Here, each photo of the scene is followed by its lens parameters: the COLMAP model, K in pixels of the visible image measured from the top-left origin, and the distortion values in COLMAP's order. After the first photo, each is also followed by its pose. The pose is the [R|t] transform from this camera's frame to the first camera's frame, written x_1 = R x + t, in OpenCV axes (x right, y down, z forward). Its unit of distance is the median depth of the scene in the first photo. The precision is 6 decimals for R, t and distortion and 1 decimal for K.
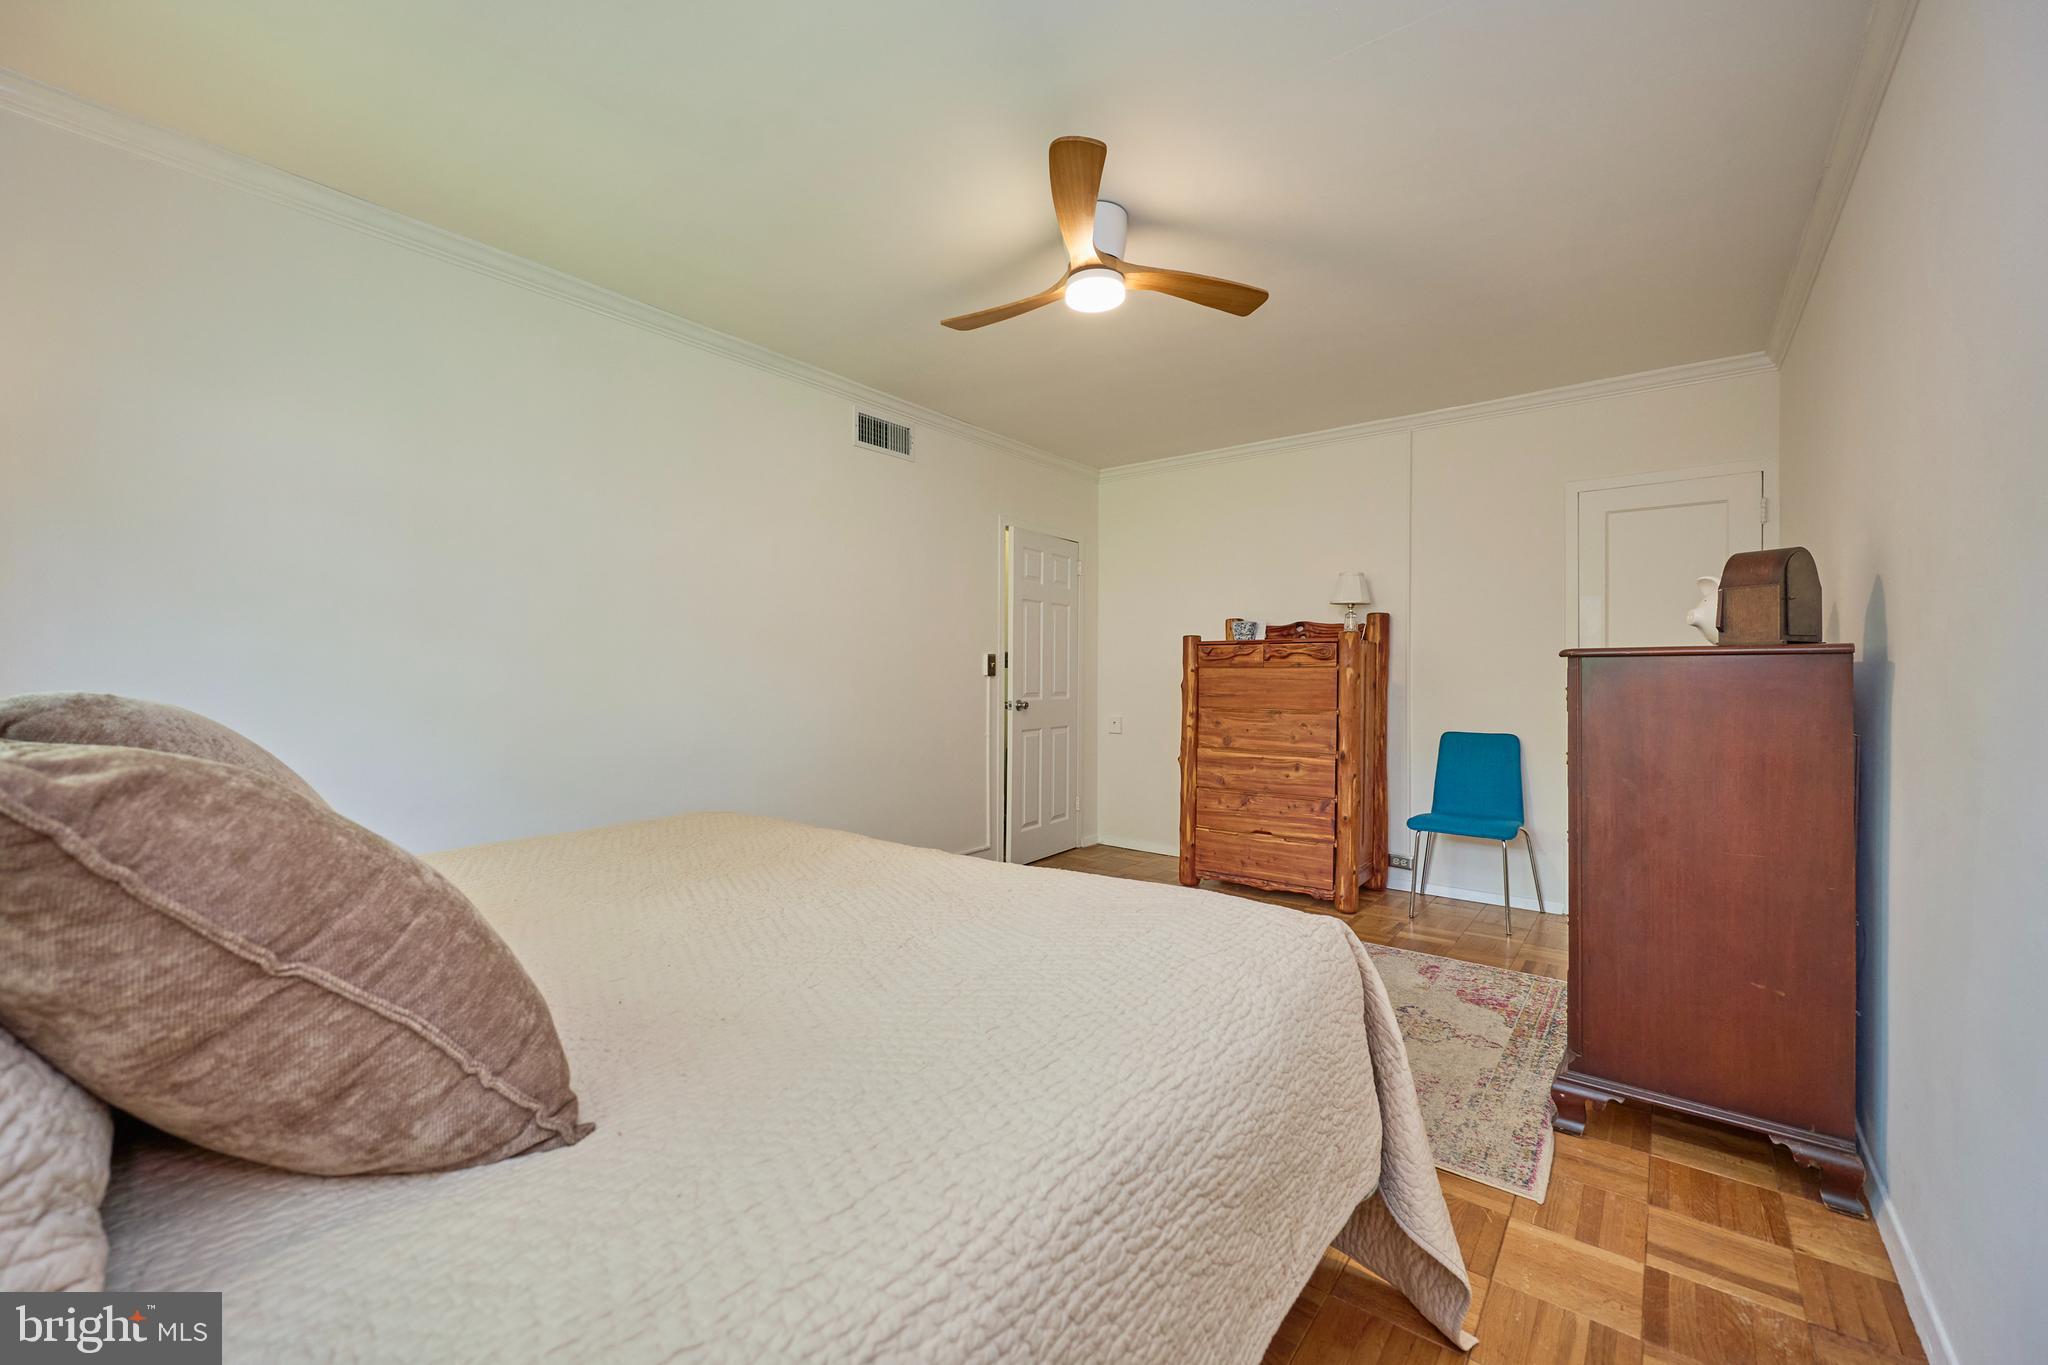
lens RADIAL K [[820.5, 0, 1033.8], [0, 820.5, 687.4], [0, 0, 1]] dist [-0.001652, 0.001177]
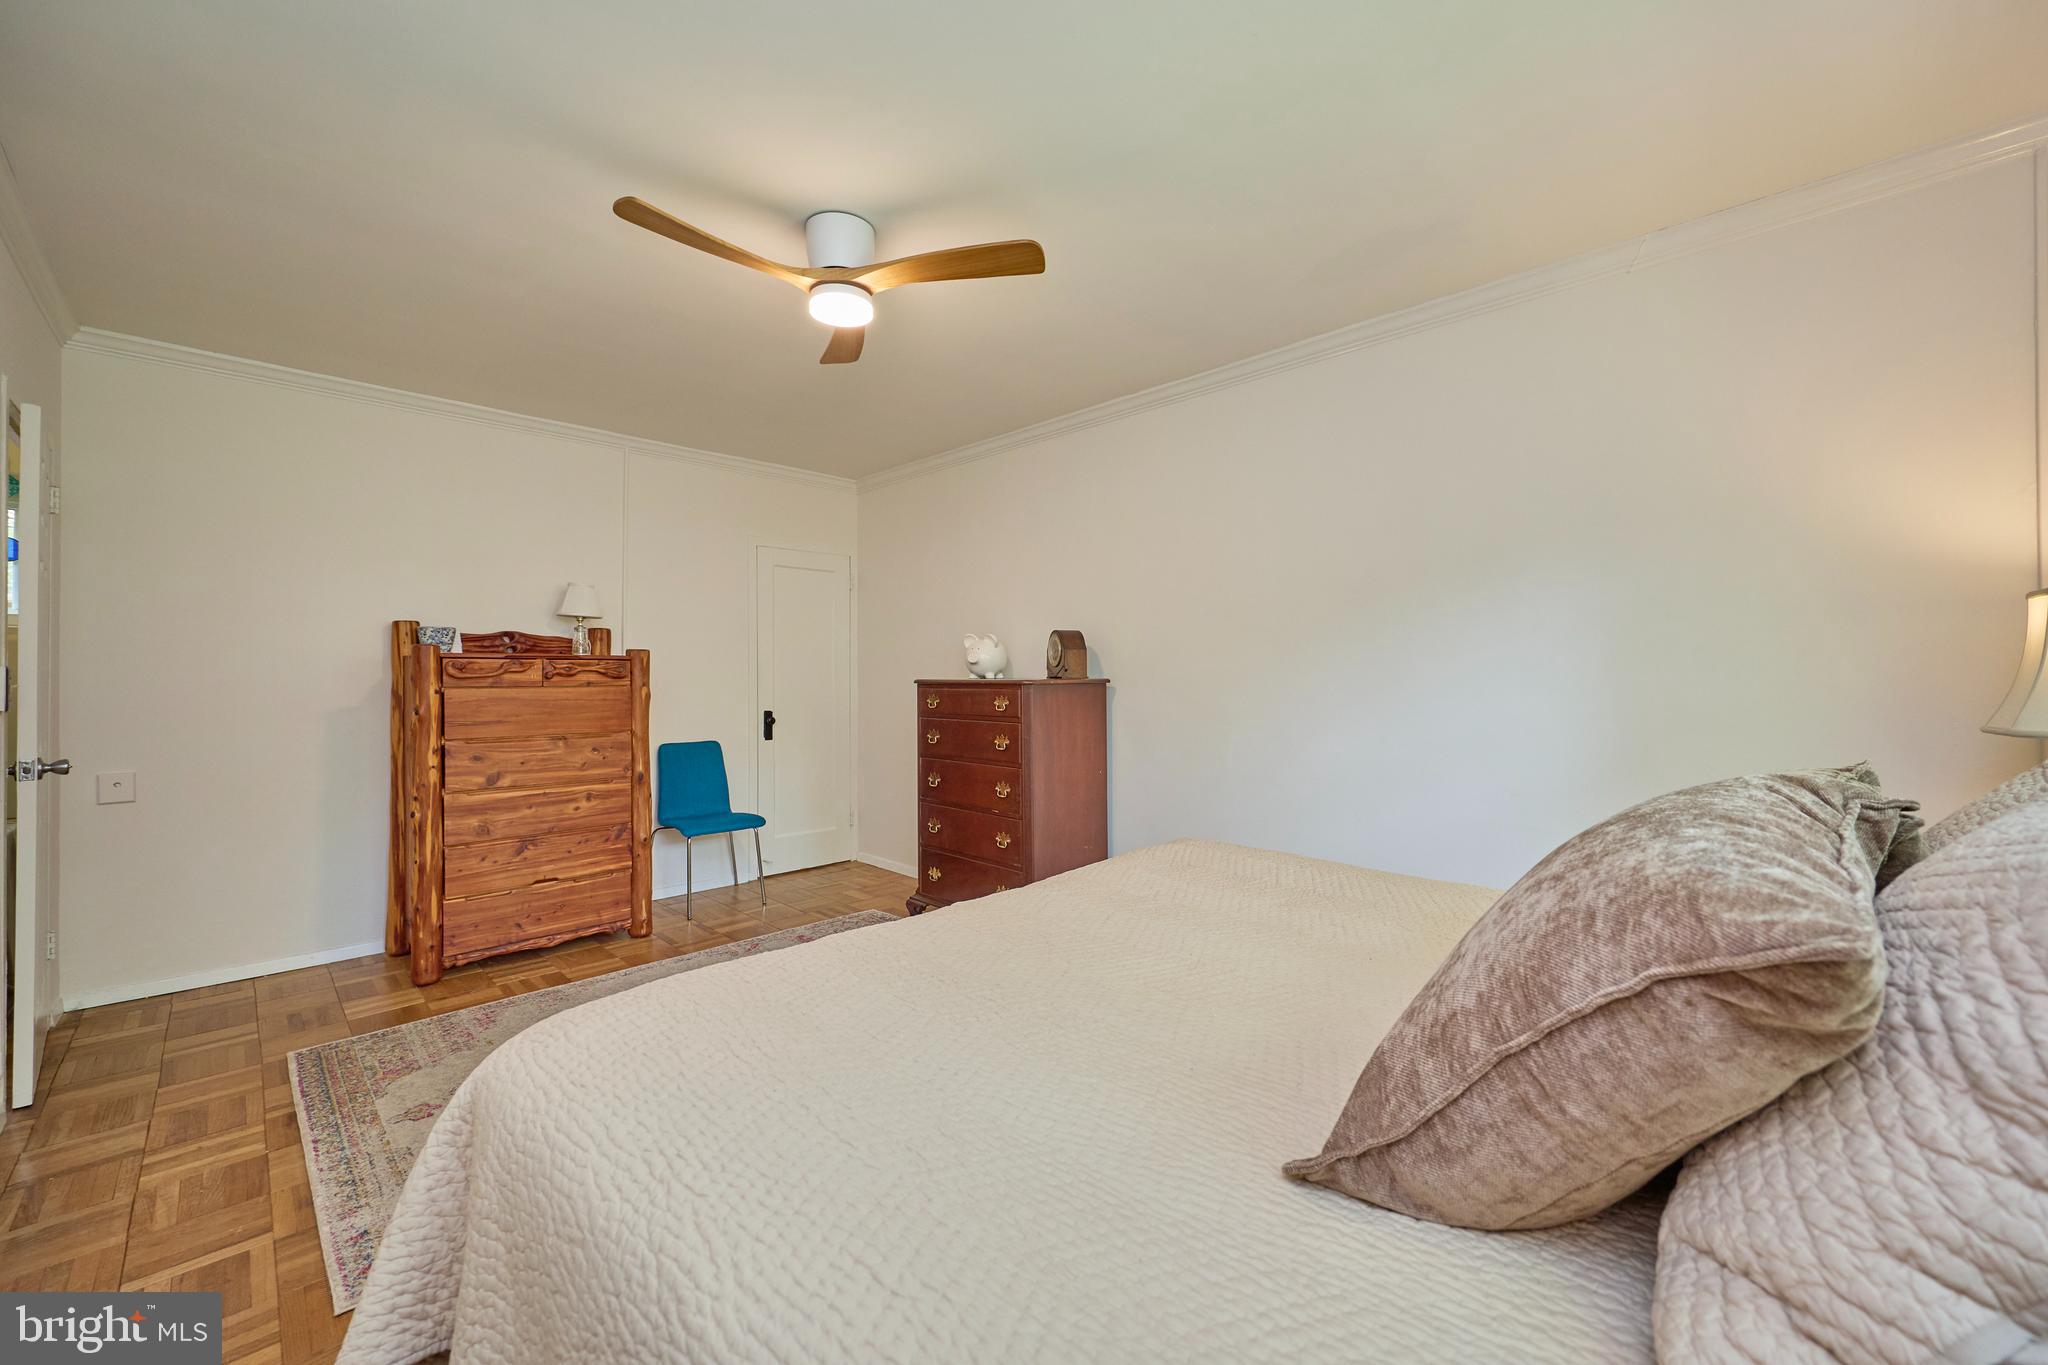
lens RADIAL K [[820.5, 0, 1031.2], [0, 820.5, 688.0], [0, 0, 1]] dist [-0.001652, 0.001177]
pose [[0.113237, -0.018358, 0.993398, -0.508560], [0.015368, 0.999742, 0.016723, -0.029693], [-0.993449, 0.013372, 0.113490, 0.400218]]
